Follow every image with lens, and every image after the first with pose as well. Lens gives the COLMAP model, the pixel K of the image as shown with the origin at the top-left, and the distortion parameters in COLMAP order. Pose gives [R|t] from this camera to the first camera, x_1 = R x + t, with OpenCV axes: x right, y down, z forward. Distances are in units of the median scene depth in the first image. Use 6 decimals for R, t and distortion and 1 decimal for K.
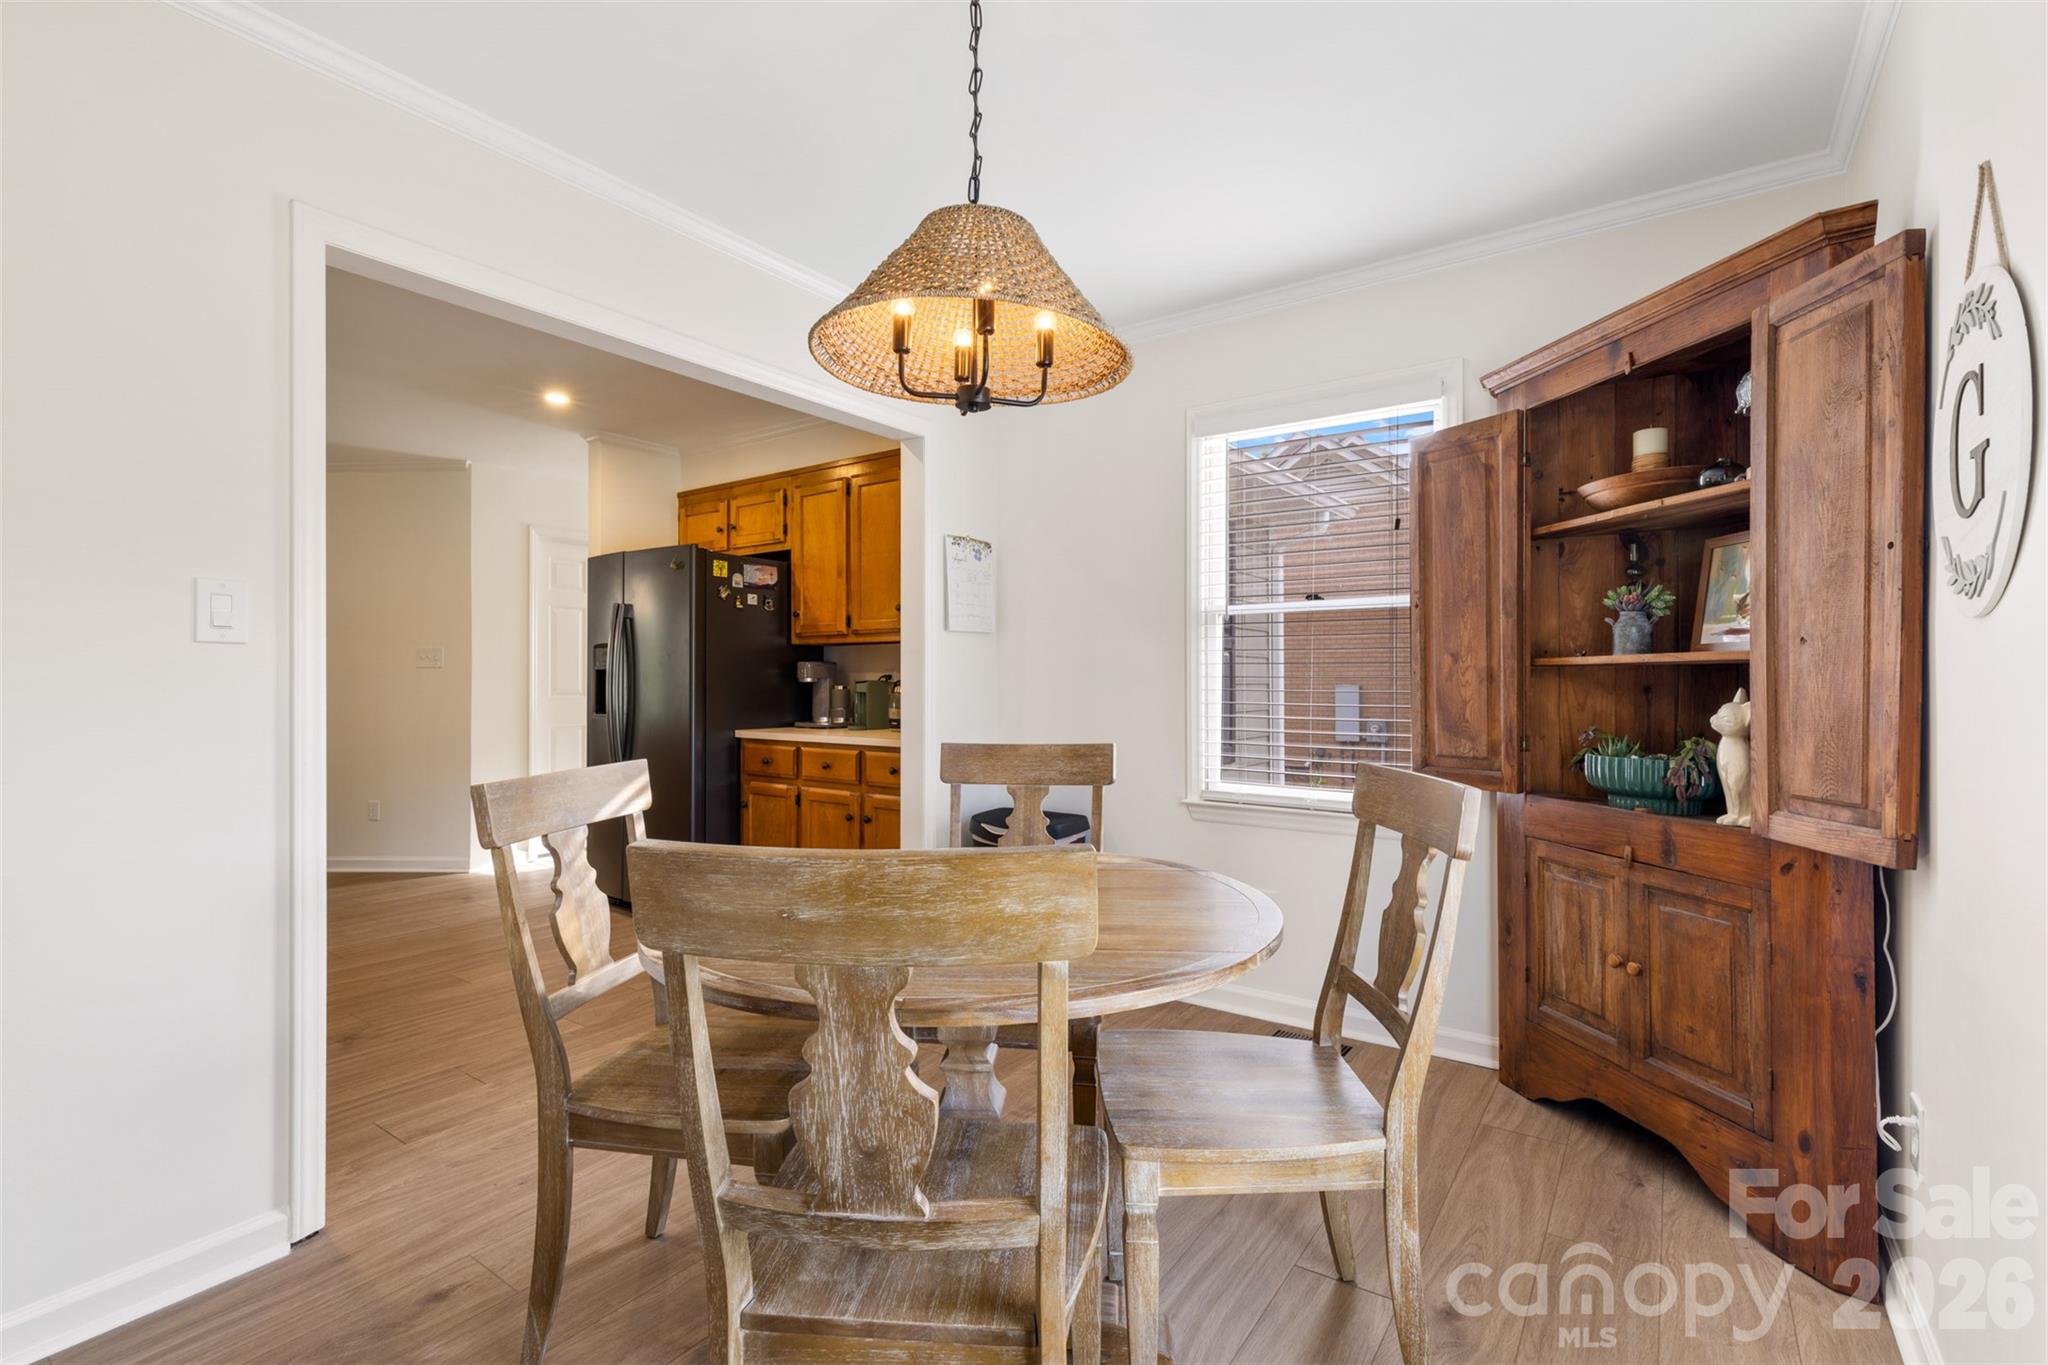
lens RADIAL K [[913.7, 0, 1043.0], [0, 913.7, 674.4], [0, 0, 1]] dist [0.001448, 0.000075]
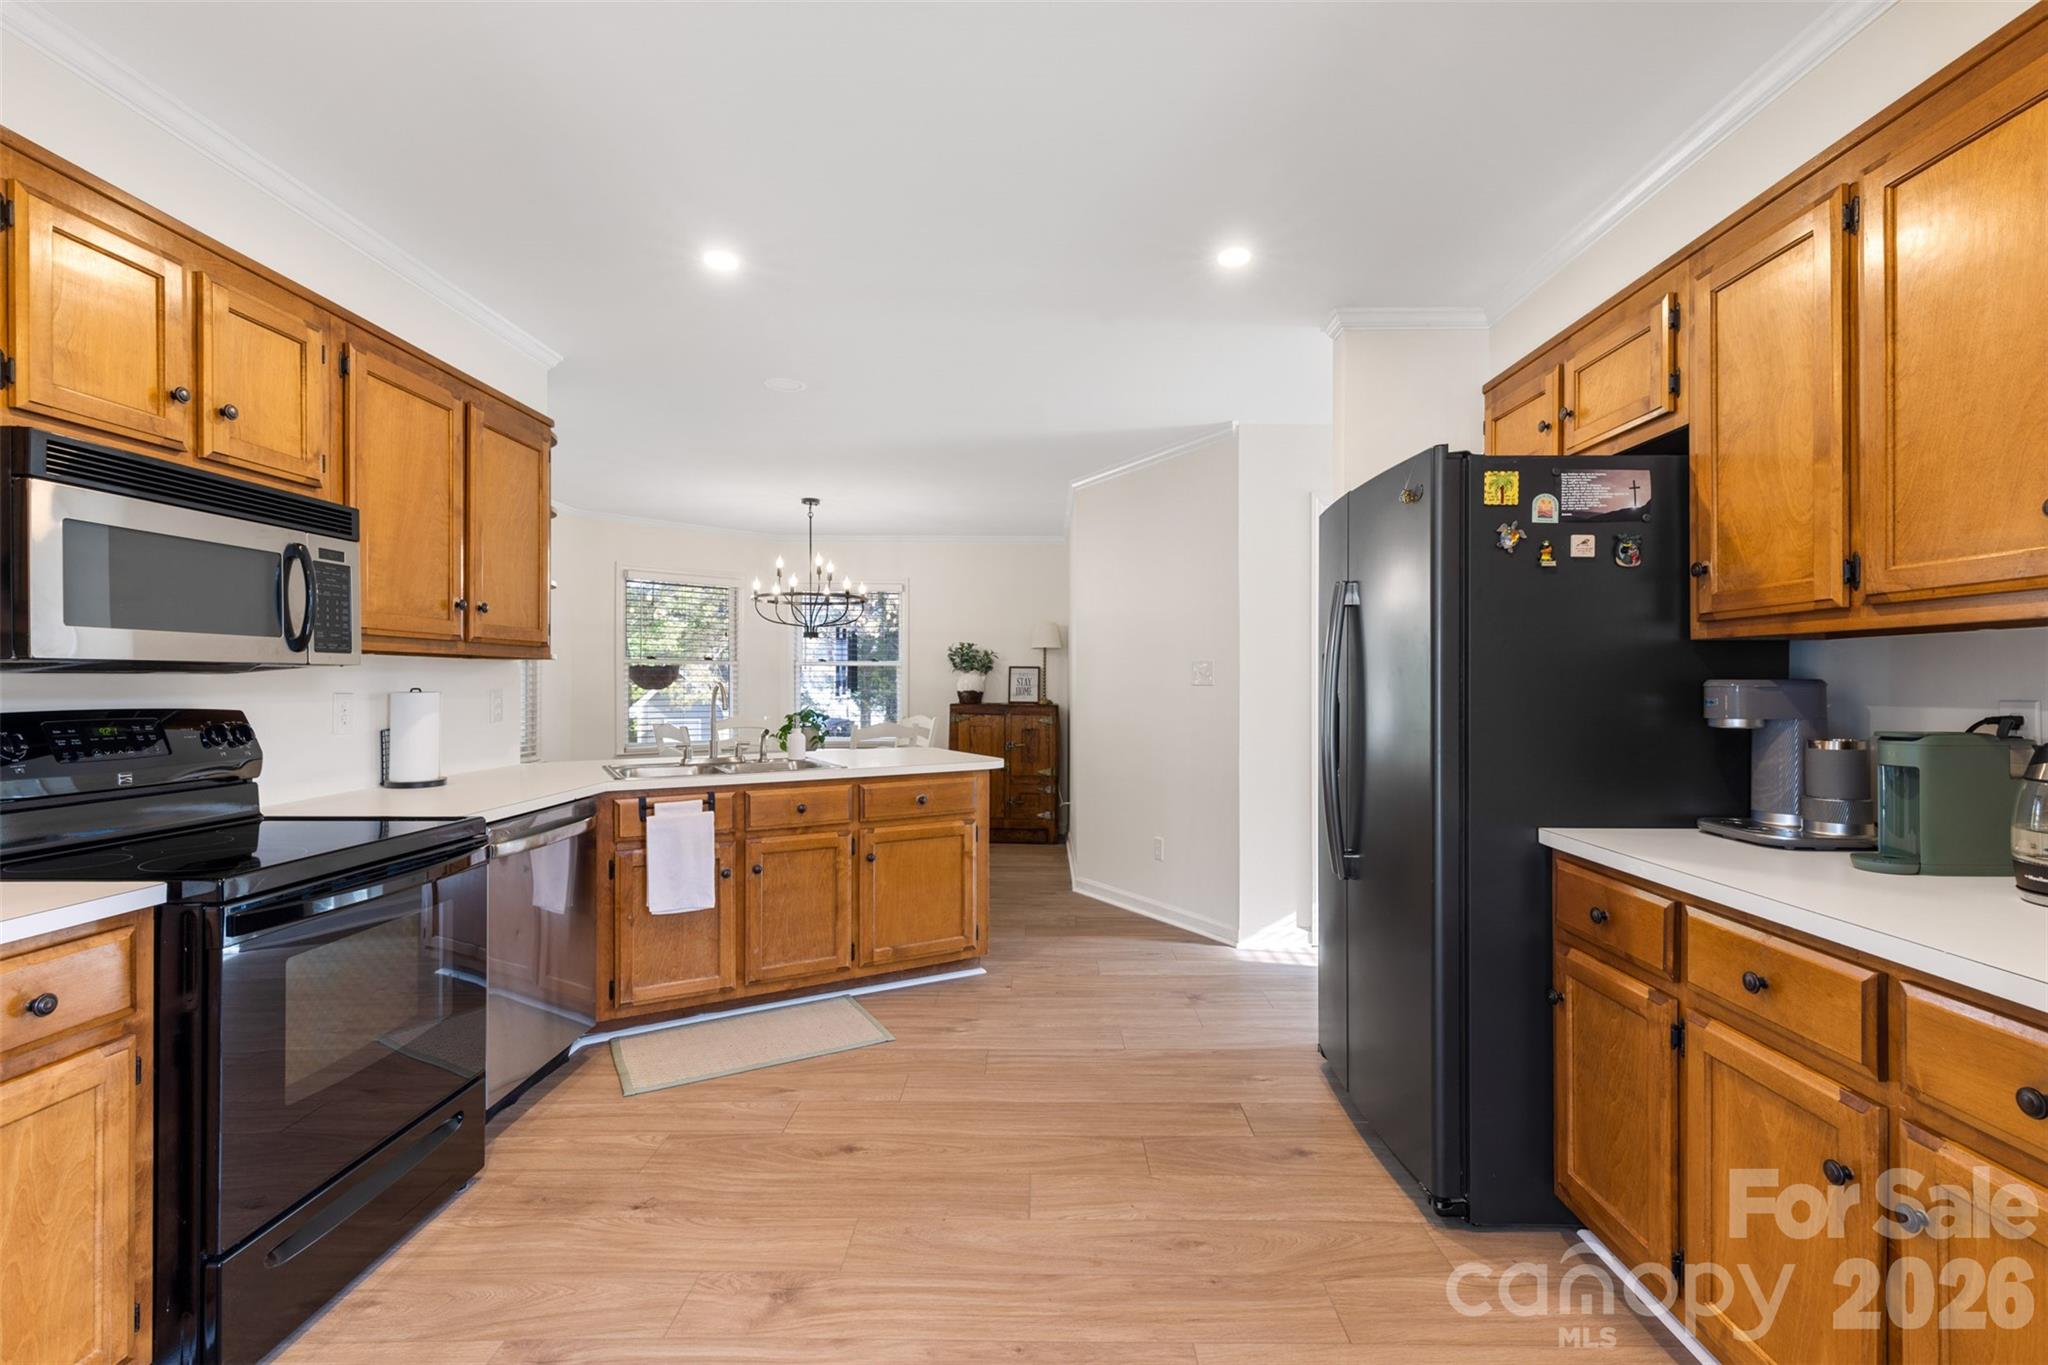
lens RADIAL K [[914.9, 0, 1041.4], [0, 914.9, 677.8], [0, 0, 1]] dist [0.001442, 0.000169]
pose [[0.559464, -0.004610, -0.828842, -0.089537], [0.006204, 0.999980, -0.001374, -0.017003], [0.828832, -0.004373, 0.559481, 0.520024]]
